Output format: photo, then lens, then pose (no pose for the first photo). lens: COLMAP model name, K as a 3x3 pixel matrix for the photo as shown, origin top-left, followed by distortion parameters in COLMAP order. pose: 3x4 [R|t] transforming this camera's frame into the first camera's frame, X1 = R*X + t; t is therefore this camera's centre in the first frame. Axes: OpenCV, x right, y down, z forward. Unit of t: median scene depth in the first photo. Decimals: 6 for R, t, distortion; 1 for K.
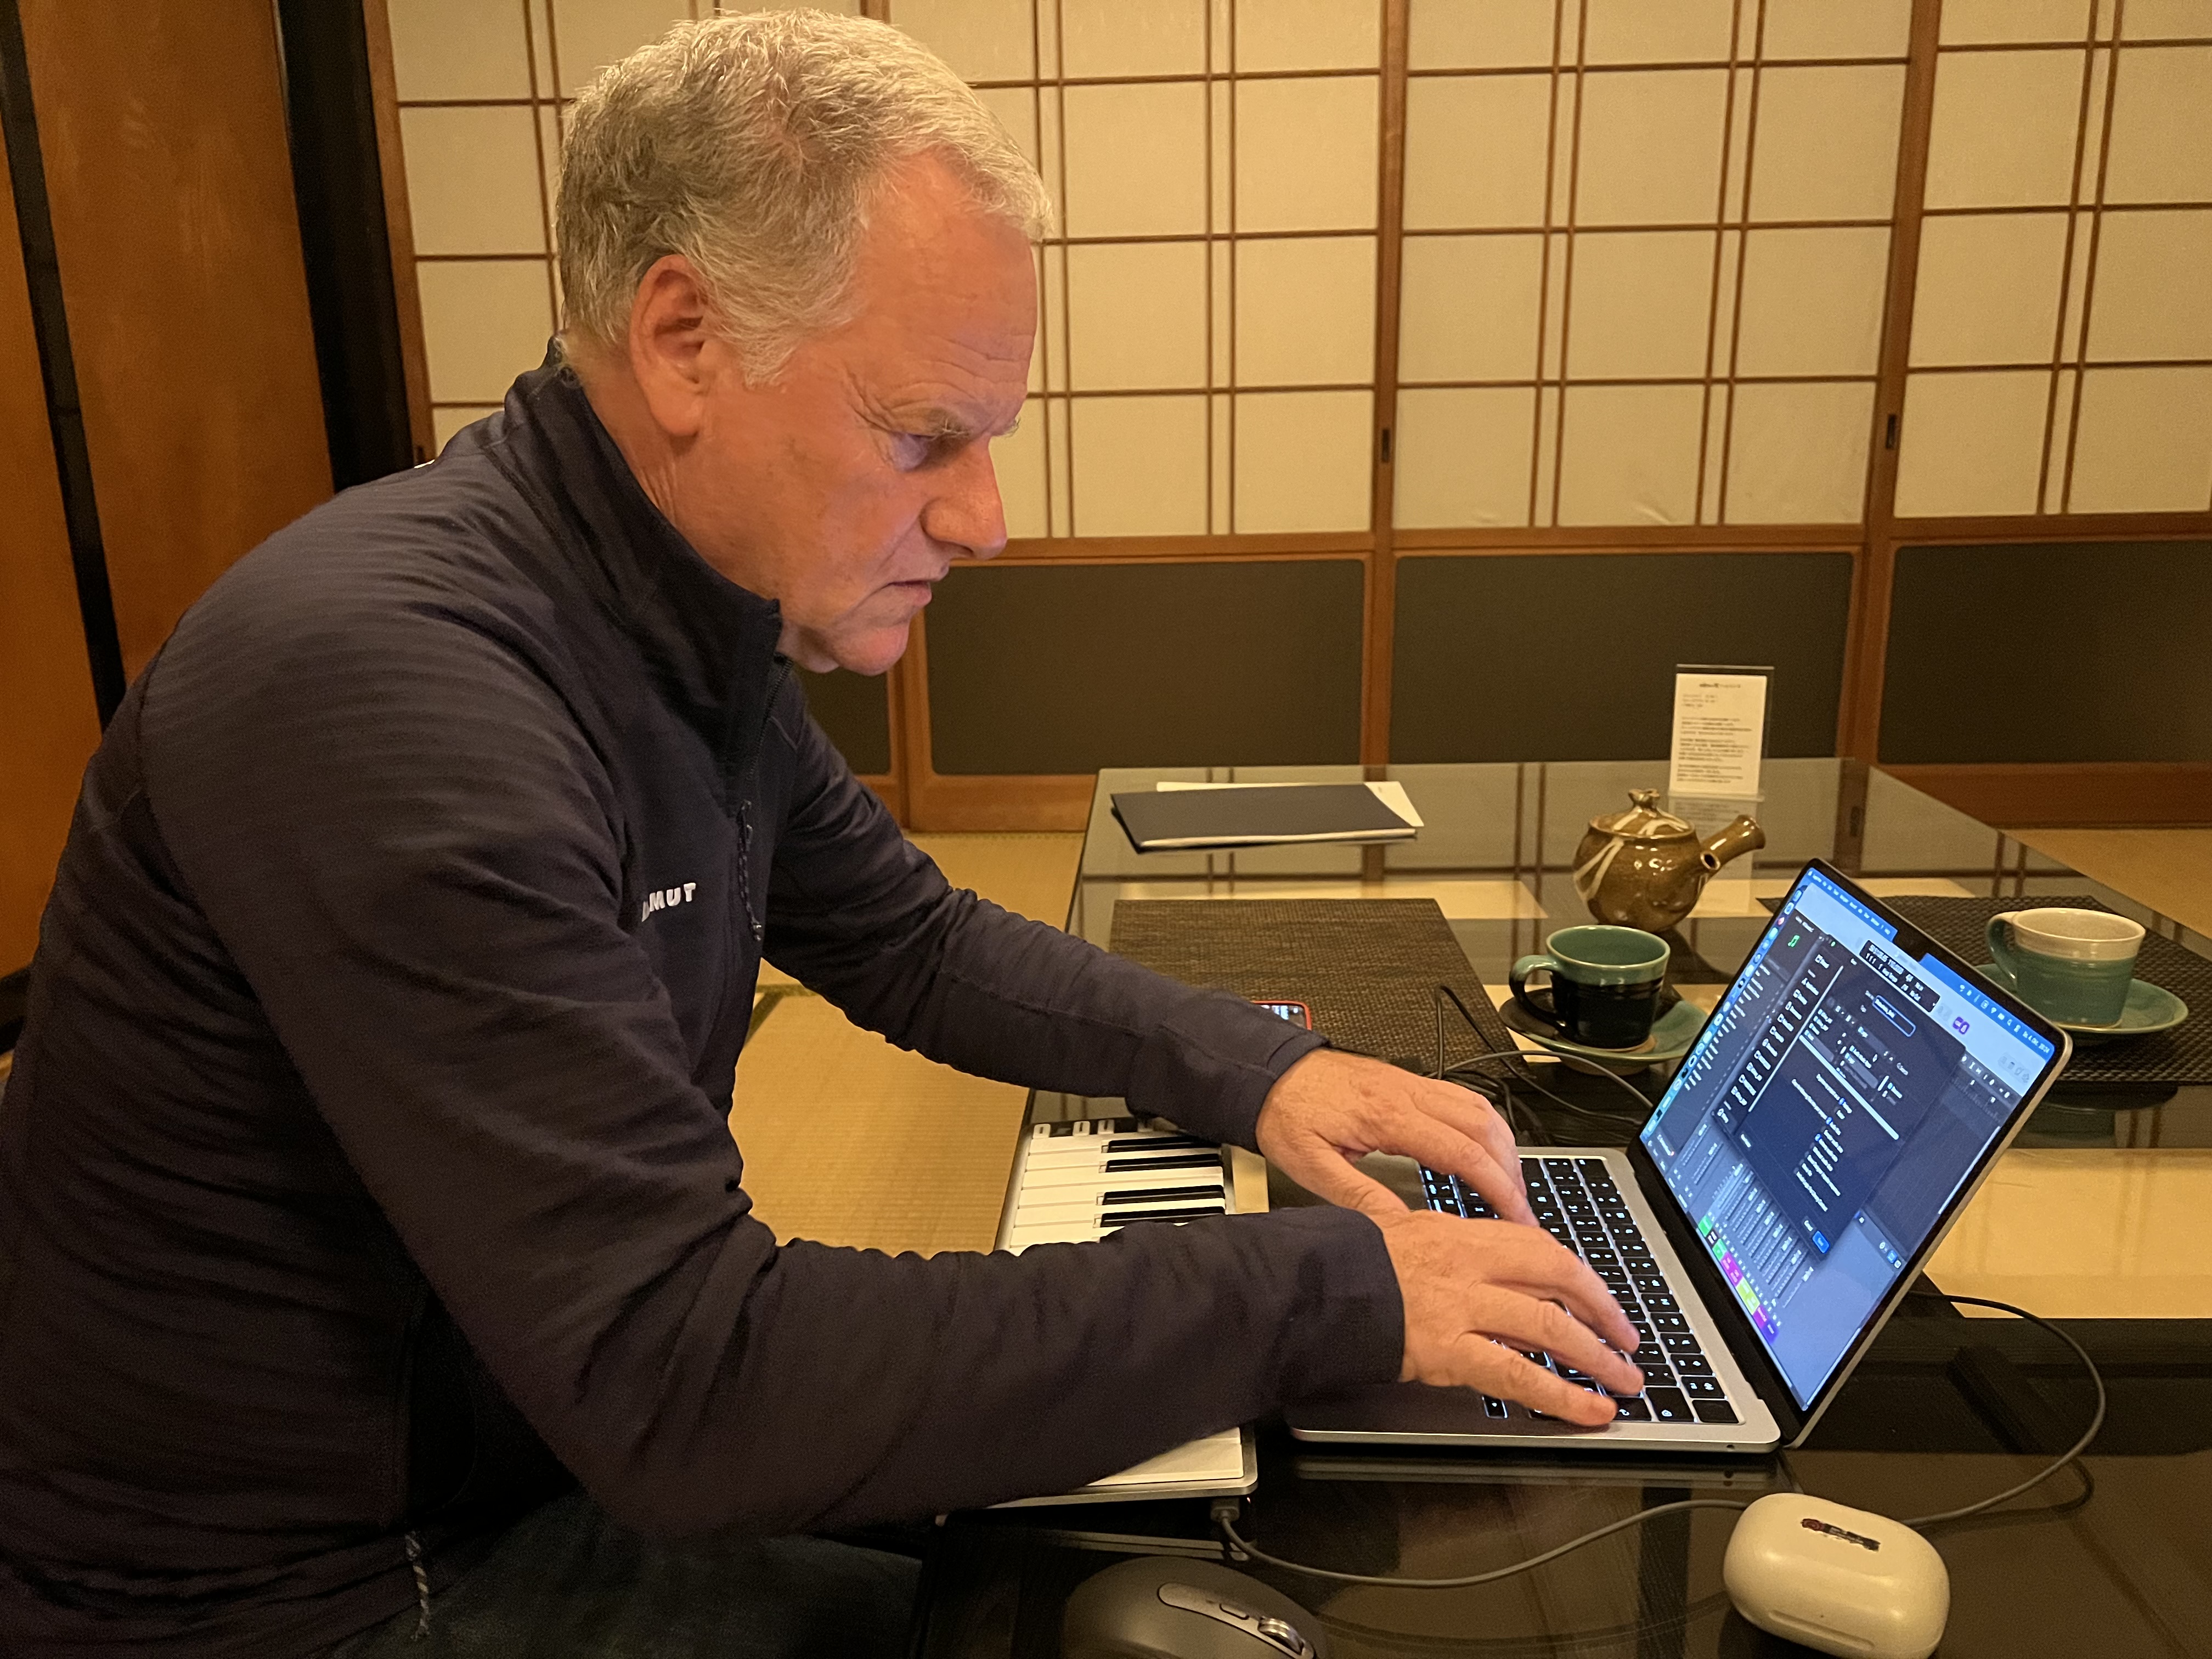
lens RADIAL K [[1665.1, 0, 1108.5], [0, 1665.1, 829.0], [0, 0, 1]] dist [0.003201, -0.000855]
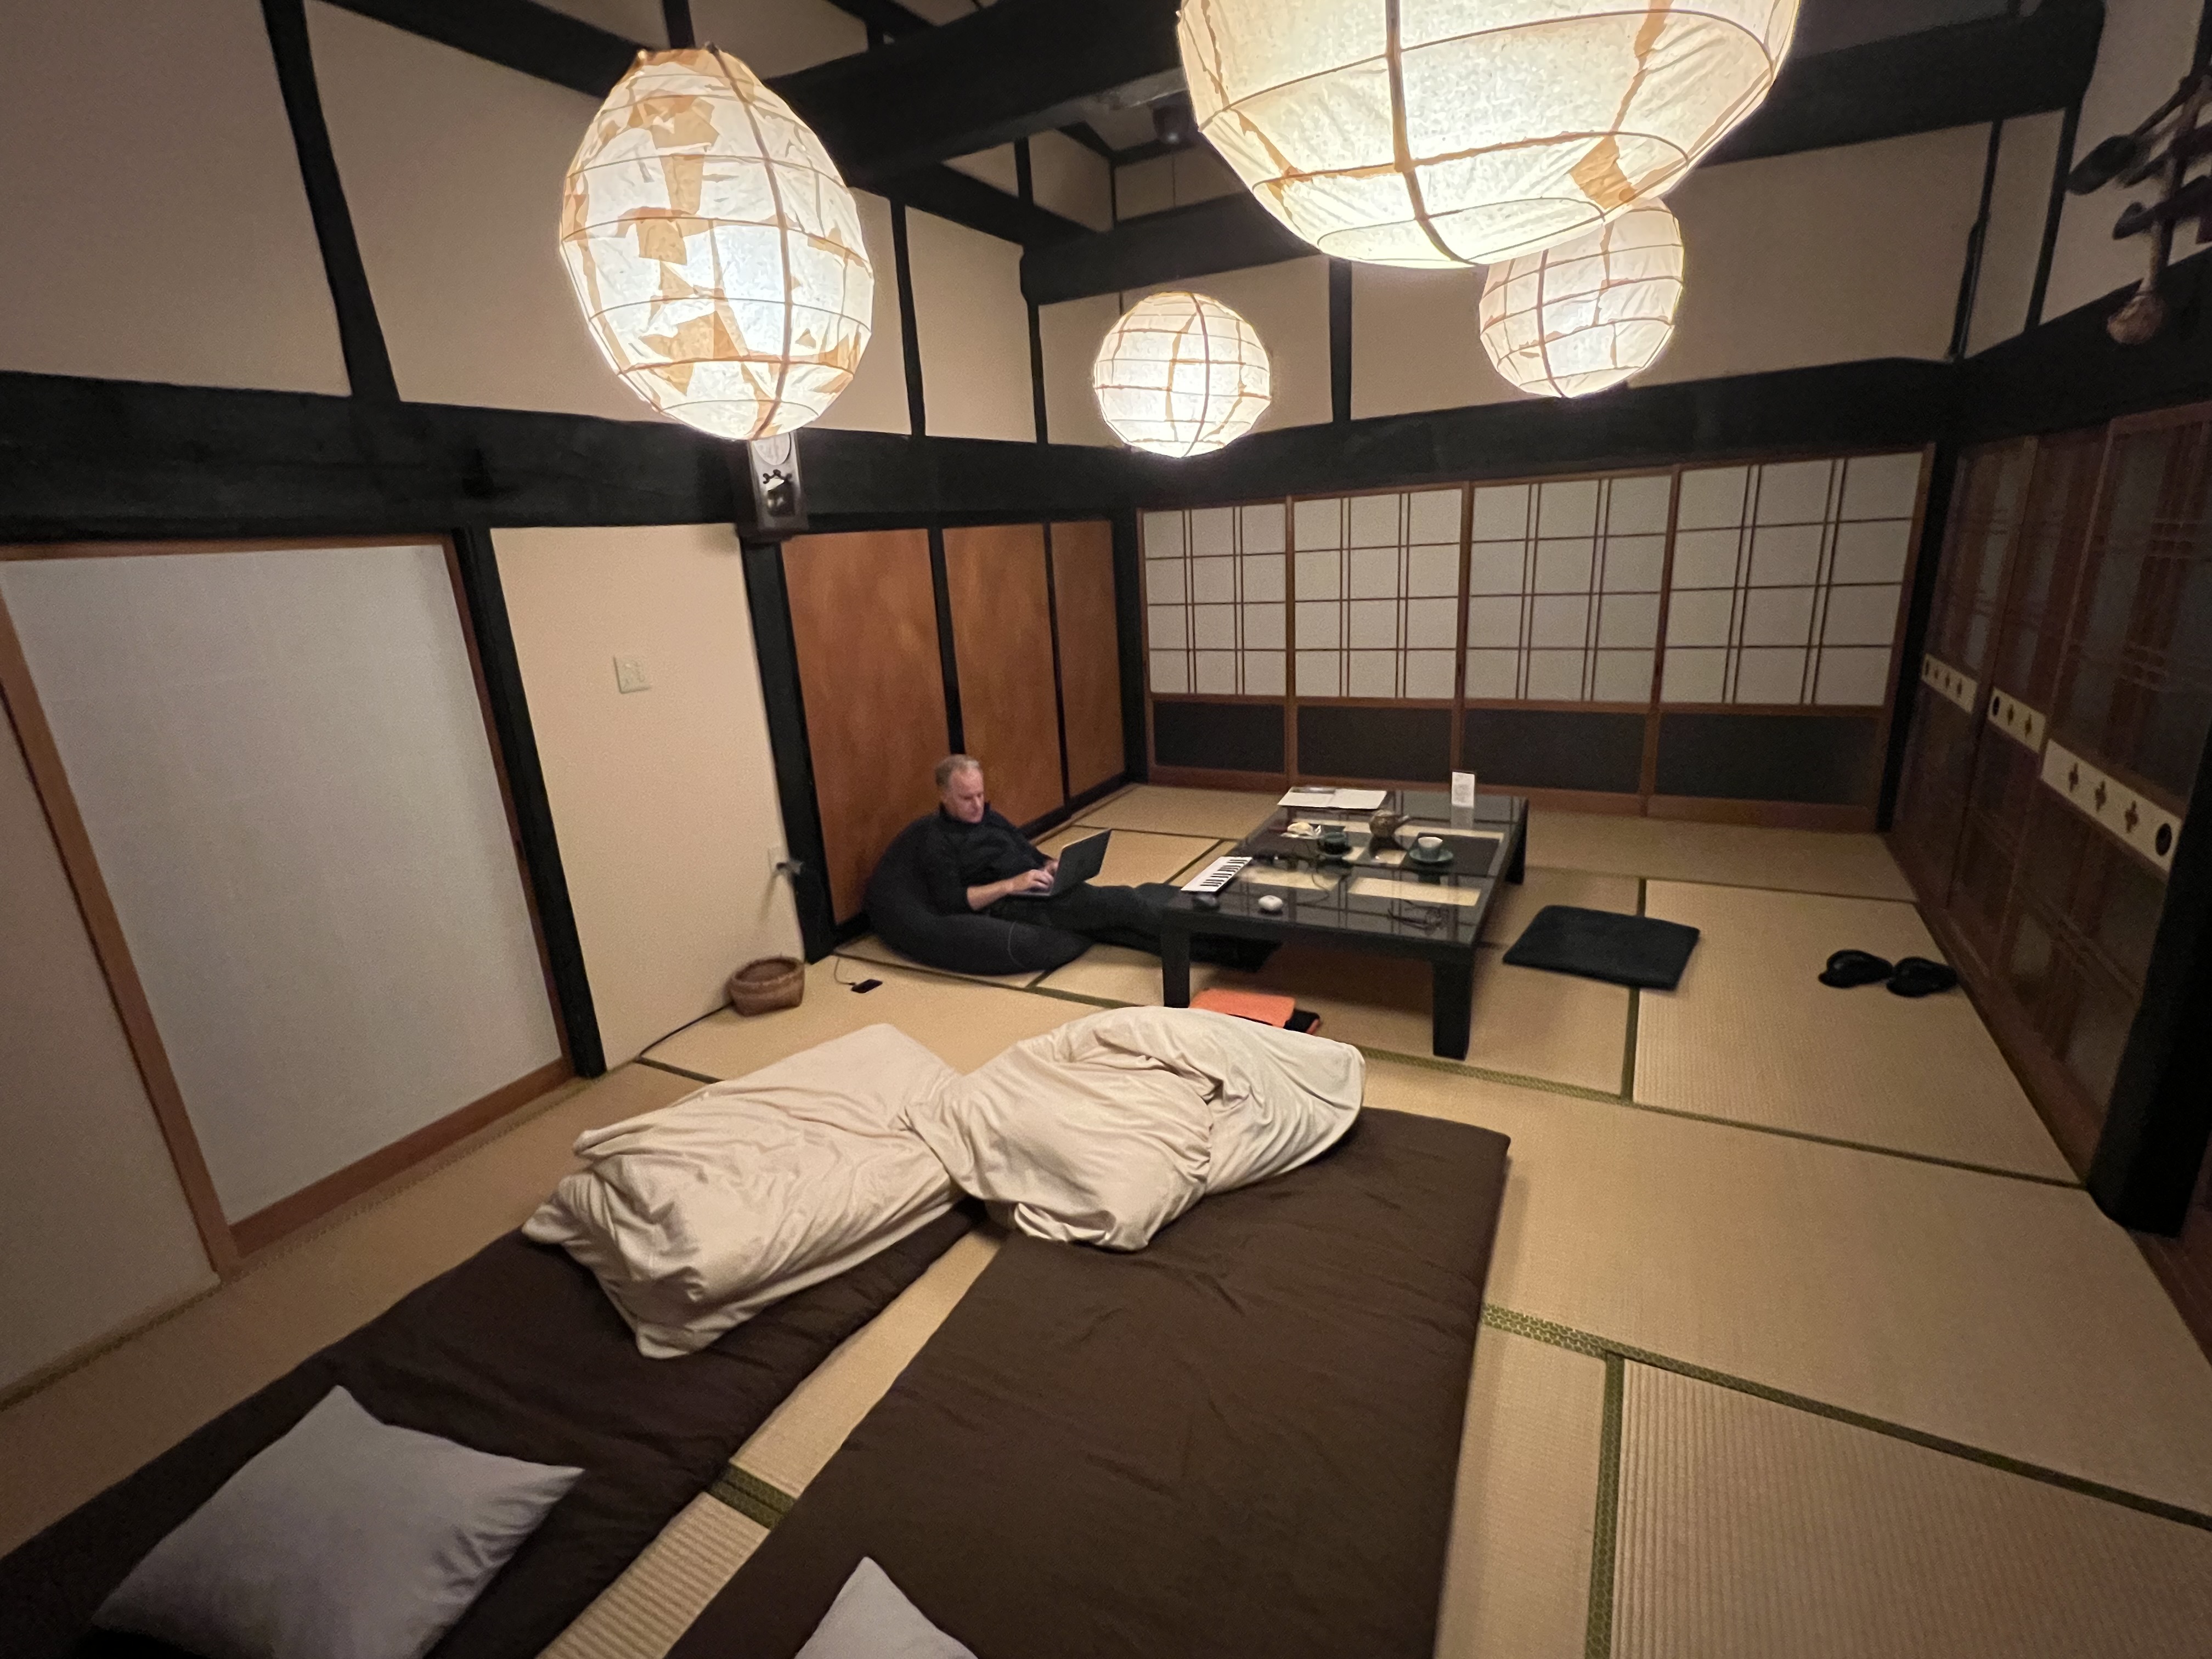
lens RADIAL K [[993.6, 0, 1106.3], [0, 993.6, 829.7], [0, 0, 1]] dist [-0.003515, 0.000901]
pose [[0.908497, 0.090316, -0.408014, 0.339082], [-0.061857, 0.994674, 0.082442, -0.060564], [0.413287, -0.049660, 0.909246, -0.819131]]
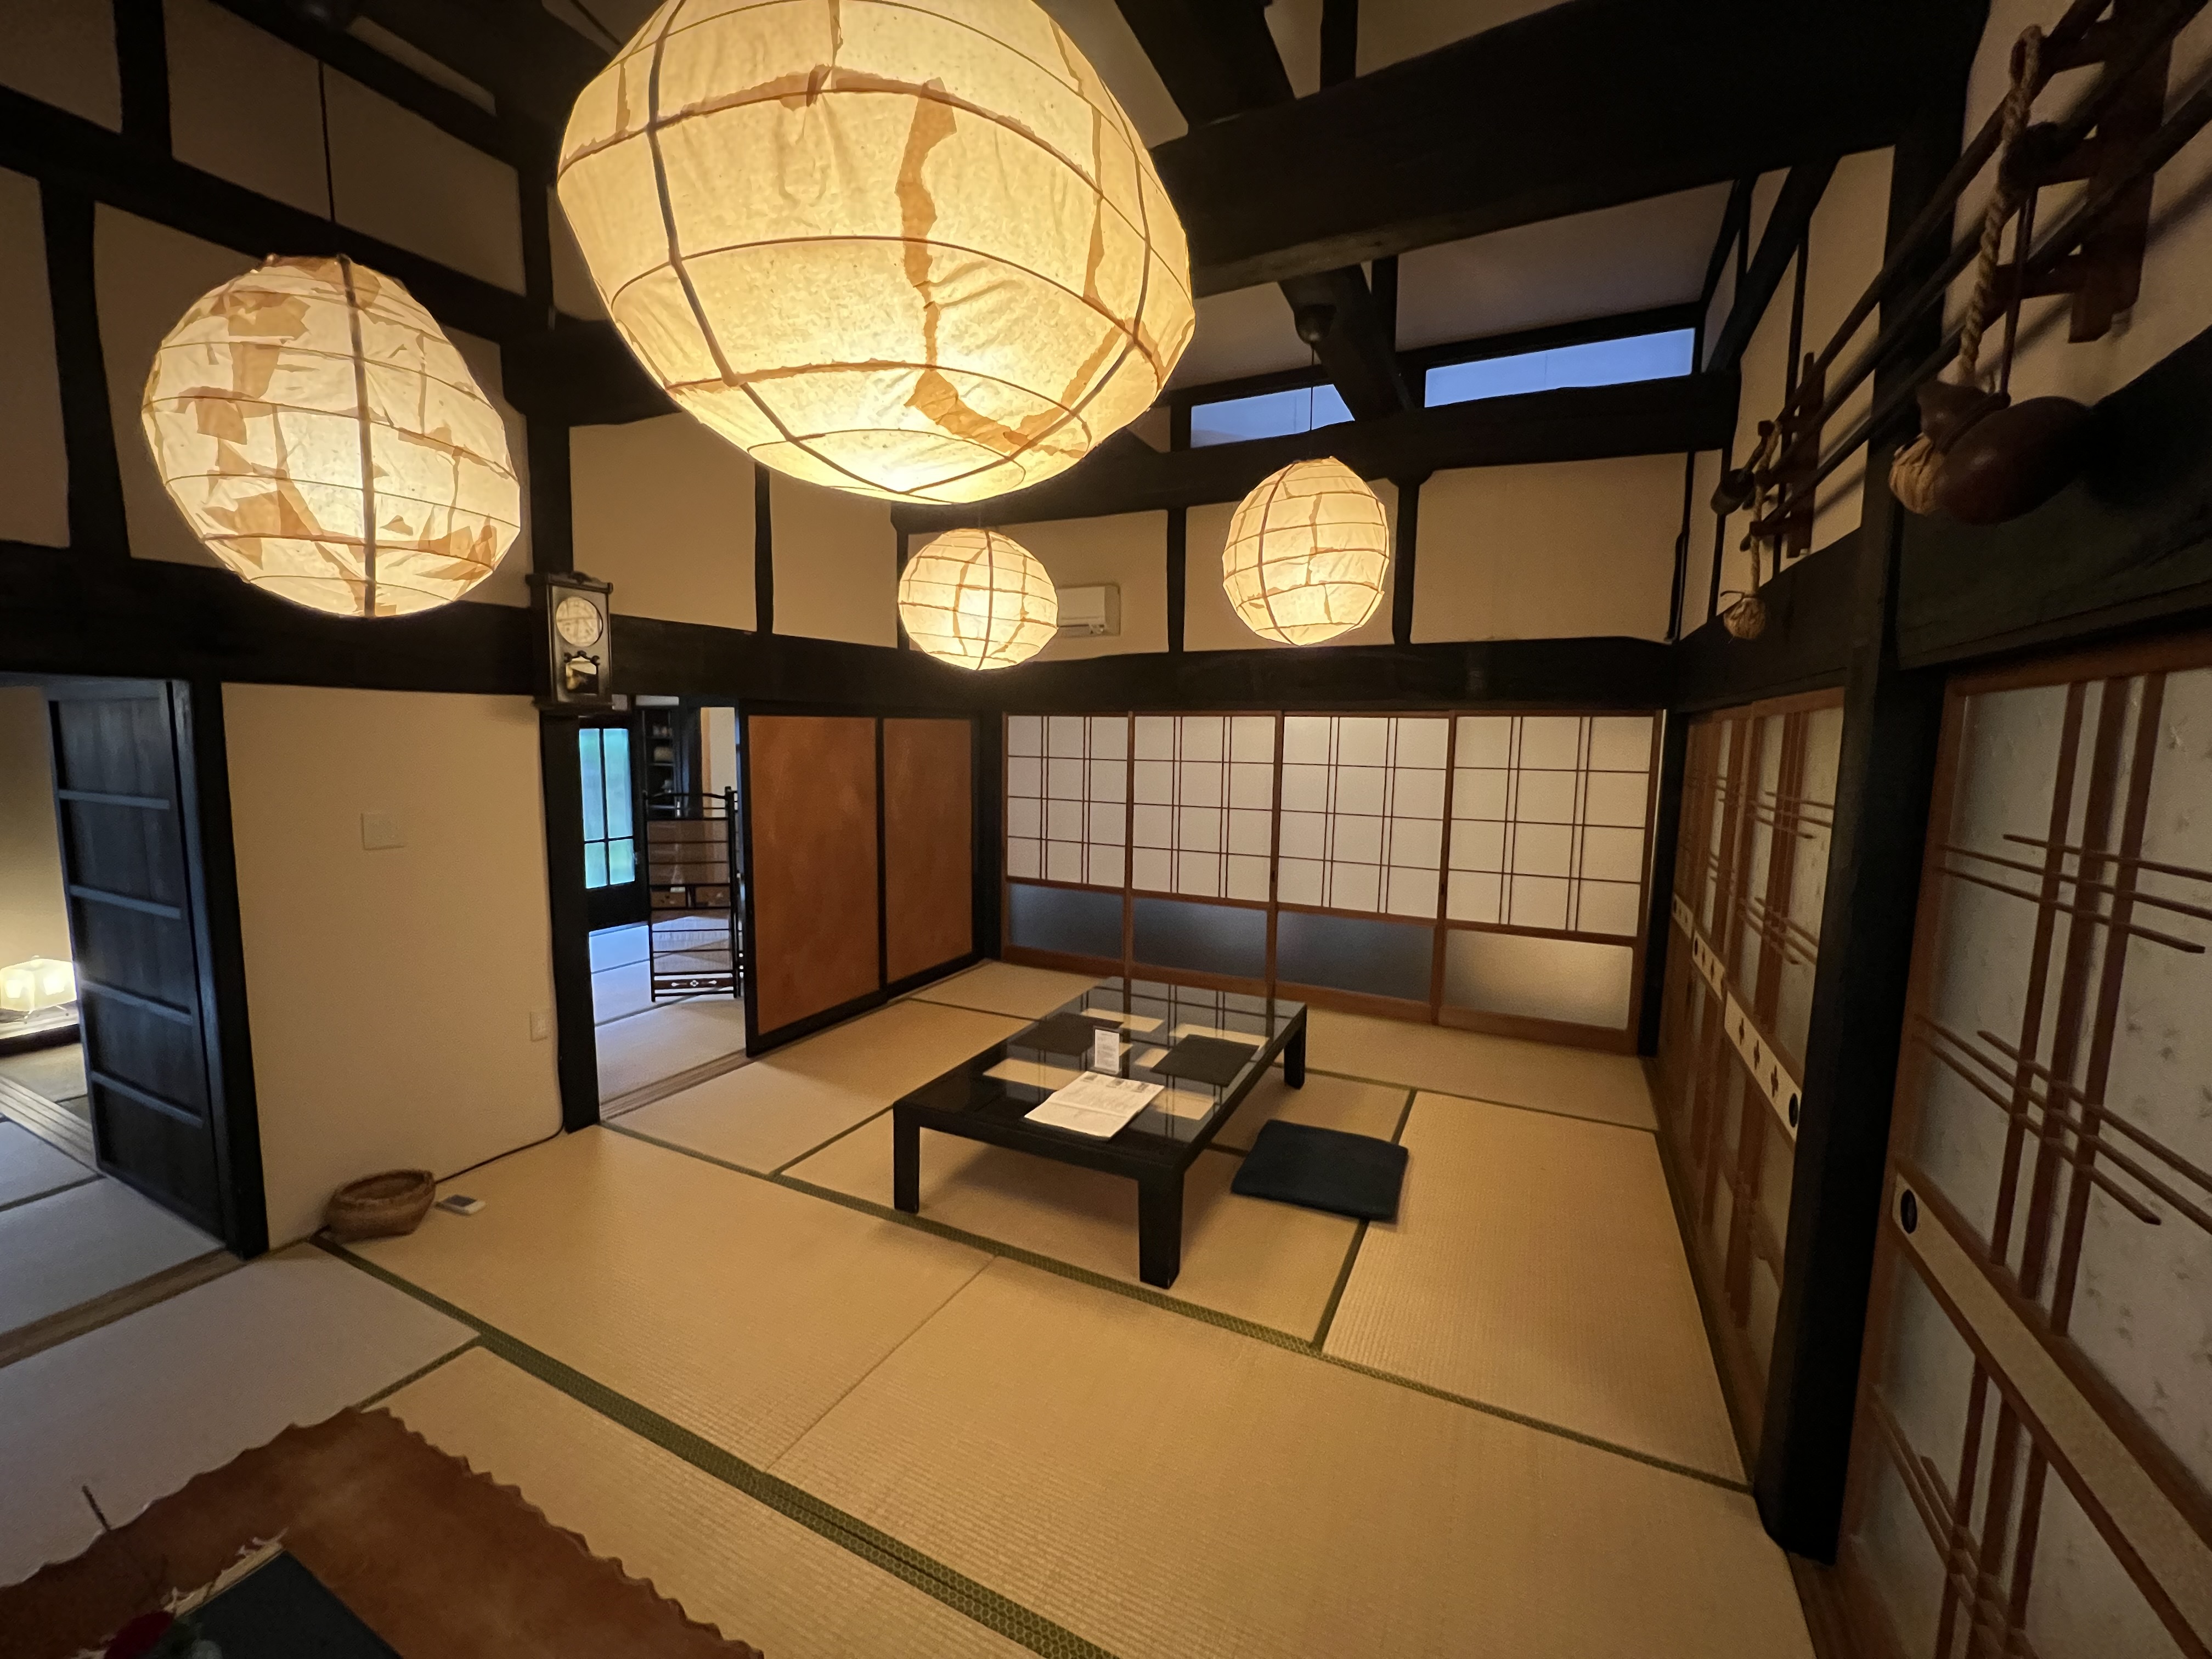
lens RADIAL K [[883.8, 0, 1101.0], [0, 883.8, 829.7], [0, 0, 1]] dist [-0.008015, 0.001340]
pose [[0.921530, 0.081144, -0.379733, 0.496601], [-0.127654, 0.986875, -0.098908, -0.112055], [0.366724, 0.139621, 0.919793, -0.652570]]
